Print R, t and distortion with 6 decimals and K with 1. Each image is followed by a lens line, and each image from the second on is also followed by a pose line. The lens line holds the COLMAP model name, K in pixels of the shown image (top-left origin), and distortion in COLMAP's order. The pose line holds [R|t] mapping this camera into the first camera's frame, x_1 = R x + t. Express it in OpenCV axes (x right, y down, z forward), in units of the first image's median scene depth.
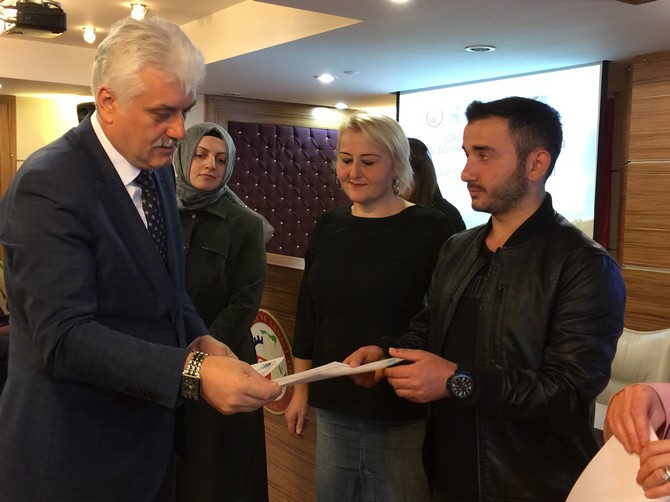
lens RADIAL K [[785.4, 0, 335.0], [0, 785.4, 251.9], [0, 0, 1]] dist [0.083640, 0.000000]
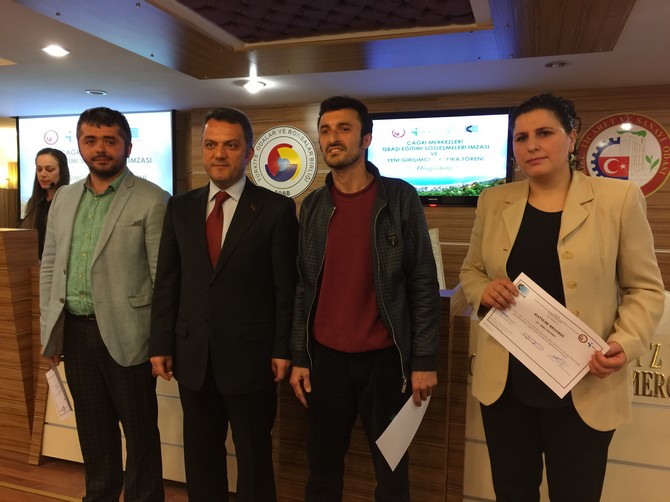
lens RADIAL K [[571.3, 0, 330.7], [0, 571.3, 256.4], [0, 0, 1]] dist [0.070171, -0.077905]
pose [[0.801441, -0.056412, 0.595408, -0.130155], [0.050060, 0.998376, 0.027208, 0.047663], [-0.595975, 0.008001, 0.802963, -0.149696]]
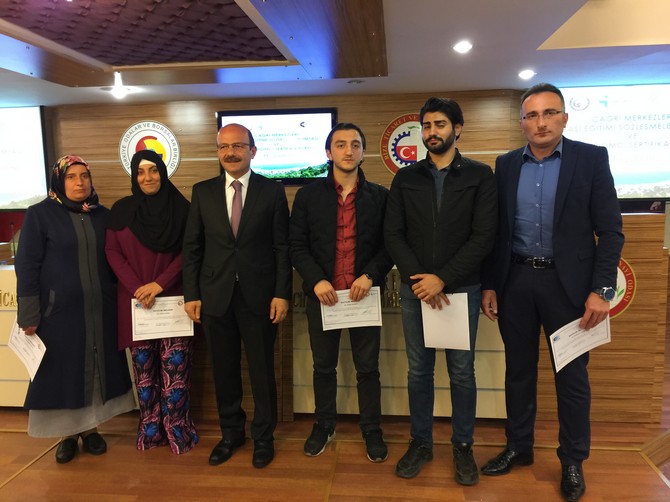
lens RADIAL K [[571.3, 0, 335.5], [0, 571.3, 247.8], [0, 0, 1]] dist [0.070171, -0.077905]
pose [[0.644913, -0.124079, 0.754116, -0.272788], [0.096155, 0.992065, 0.080999, 0.039930], [-0.758183, 0.020275, 0.651727, -0.370989]]
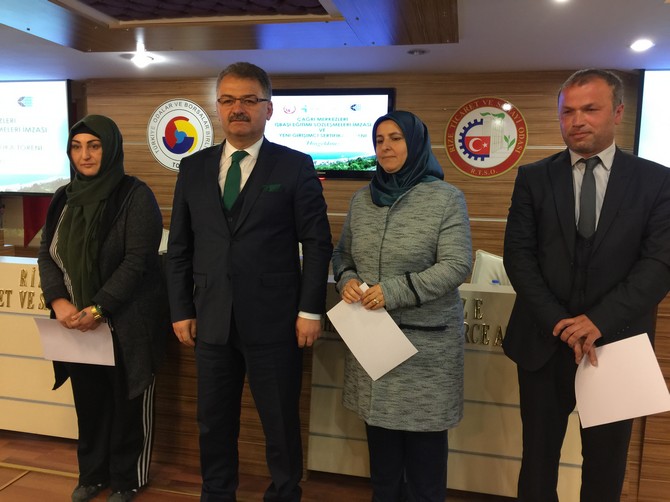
lens RADIAL K [[571.3, 0, 337.6], [0, 571.3, 254.5], [0, 0, 1]] dist [0.070171, -0.077905]
pose [[0.727206, -0.091941, 0.680234, -0.104554], [0.049762, 0.995443, 0.081346, 0.050528], [-0.684613, -0.025306, 0.728467, -0.262214]]
